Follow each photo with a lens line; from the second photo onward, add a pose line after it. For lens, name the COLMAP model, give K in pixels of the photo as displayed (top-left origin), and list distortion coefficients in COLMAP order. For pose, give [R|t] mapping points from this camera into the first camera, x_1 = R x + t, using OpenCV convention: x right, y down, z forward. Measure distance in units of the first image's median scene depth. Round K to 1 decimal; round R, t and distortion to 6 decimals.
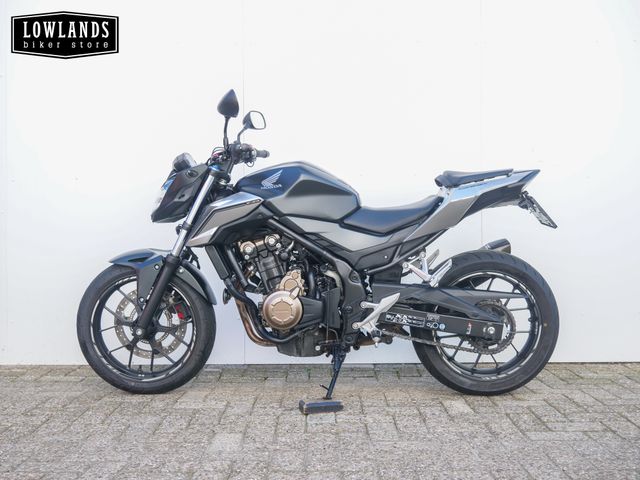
lens RADIAL K [[734.2, 0, 320.0], [0, 734.2, 240.0], [0, 0, 1]] dist [-0.015635, 0.003329]
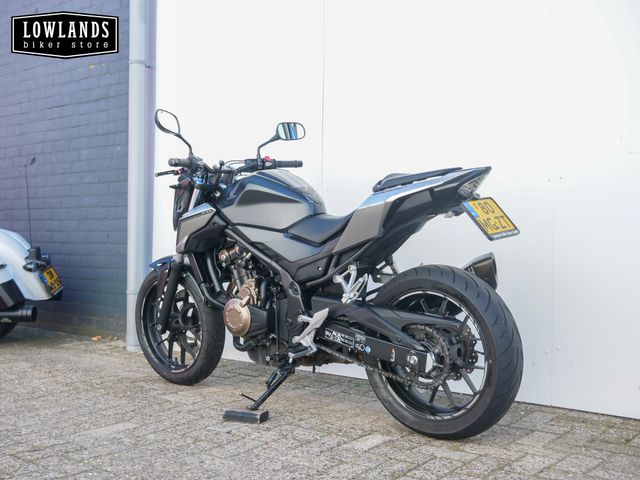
lens RADIAL K [[734.2, 0, 320.0], [0, 734.2, 240.0], [0, 0, 1]] dist [-0.015635, 0.003329]
pose [[0.785149, 0.010240, -0.619223, 0.668857], [-0.018609, 0.999802, -0.007062, -0.007244], [0.619028, 0.017068, 0.785184, 0.263248]]
